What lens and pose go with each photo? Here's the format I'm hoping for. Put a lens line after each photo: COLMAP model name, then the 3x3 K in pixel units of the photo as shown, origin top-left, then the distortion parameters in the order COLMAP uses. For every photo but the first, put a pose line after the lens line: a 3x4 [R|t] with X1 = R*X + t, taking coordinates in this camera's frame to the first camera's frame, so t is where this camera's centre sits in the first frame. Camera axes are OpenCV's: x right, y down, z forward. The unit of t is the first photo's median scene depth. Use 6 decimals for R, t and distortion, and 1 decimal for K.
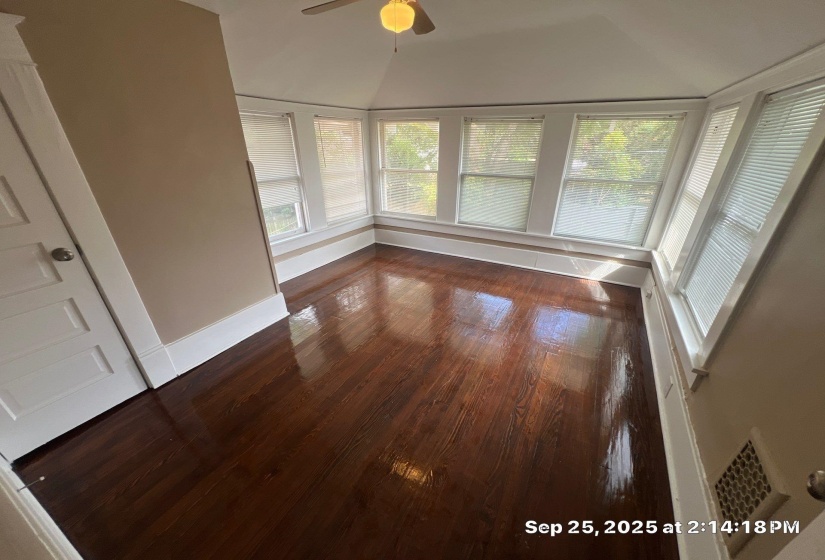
lens RADIAL K [[327.8, 0, 413.0], [0, 327.8, 301.1], [0, 0, 1]] dist [-0.000656, 0.000026]
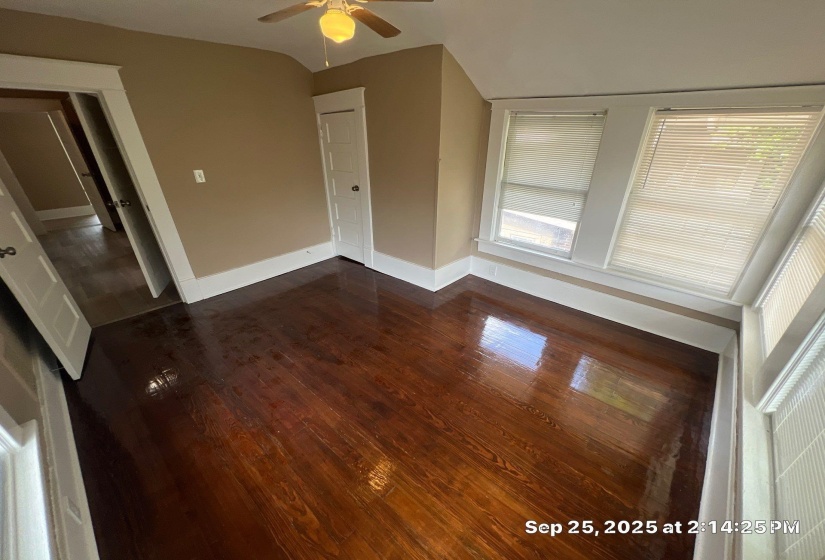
lens RADIAL K [[322.9, 0, 412.7], [0, 322.9, 304.7], [0, 0, 1]] dist [-0.001671, 0.000226]
pose [[-0.216520, 0.471635, -0.854798, 0.482261], [-0.438193, 0.735469, 0.516790, -0.360903], [0.872414, 0.486462, 0.047424, 0.661479]]
